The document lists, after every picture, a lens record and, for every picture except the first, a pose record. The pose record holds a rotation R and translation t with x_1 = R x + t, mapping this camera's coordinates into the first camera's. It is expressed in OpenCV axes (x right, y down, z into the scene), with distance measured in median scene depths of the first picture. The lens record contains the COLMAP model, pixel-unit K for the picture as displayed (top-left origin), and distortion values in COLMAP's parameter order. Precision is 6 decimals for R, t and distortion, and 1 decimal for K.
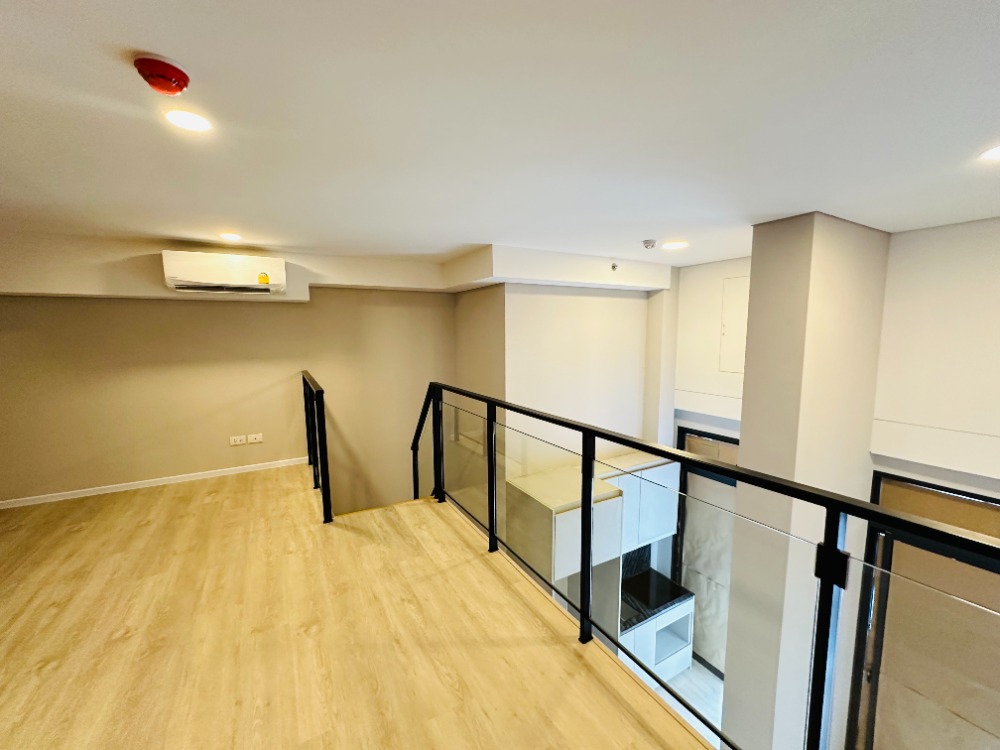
lens RADIAL K [[402.5, 0, 500.0], [0, 402.5, 375.0], [0, 0, 1]] dist [-0.001316, 0.000162]
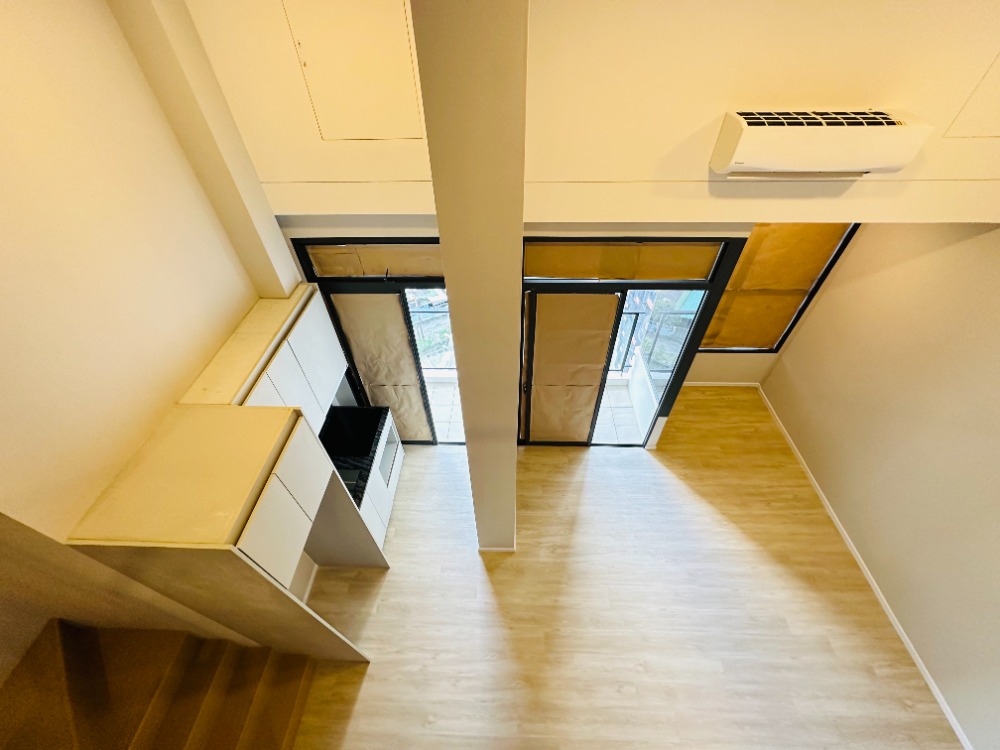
lens RADIAL K [[396.8, 0, 495.1], [0, 396.8, 376.9], [0, 0, 1]] dist [-0.000323, 0.000032]
pose [[0.524287, -0.619747, 0.583983, 0.179445], [0.101723, 0.726466, 0.679632, -0.179845], [-0.845444, -0.296918, 0.443919, 0.624403]]
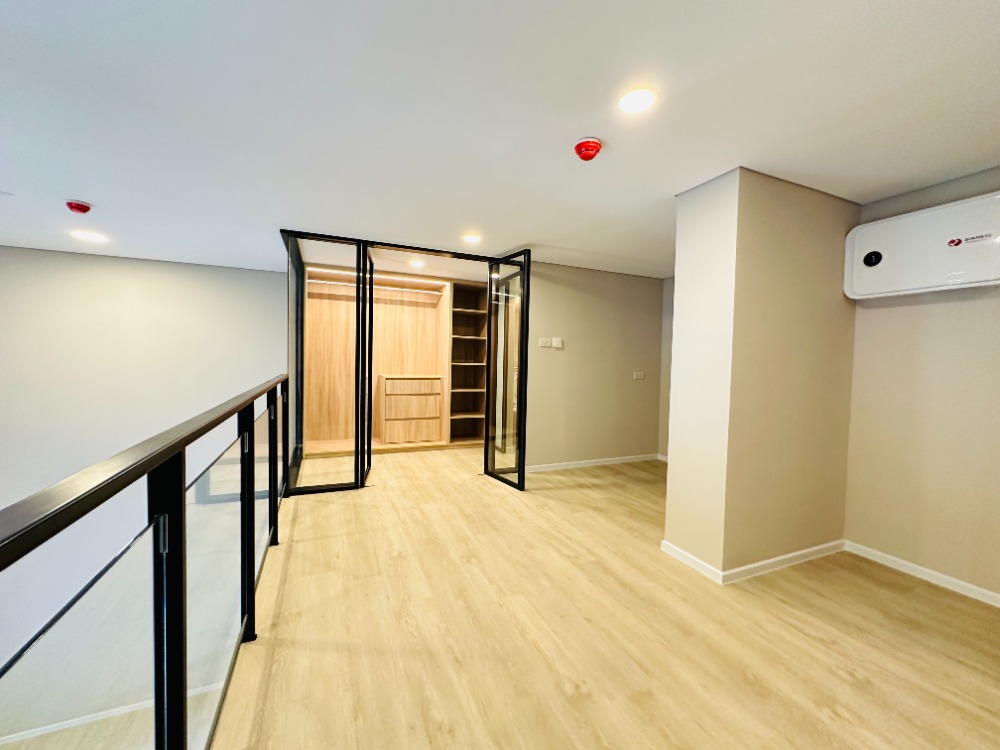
lens RADIAL K [[402.5, 0, 500.0], [0, 402.5, 375.0], [0, 0, 1]] dist [-0.001316, 0.000162]
pose [[-0.993730, -0.019820, 0.110039, -0.260834], [-0.003010, 0.988548, 0.150876, -0.030682], [-0.111769, 0.149599, -0.982409, 1.060285]]
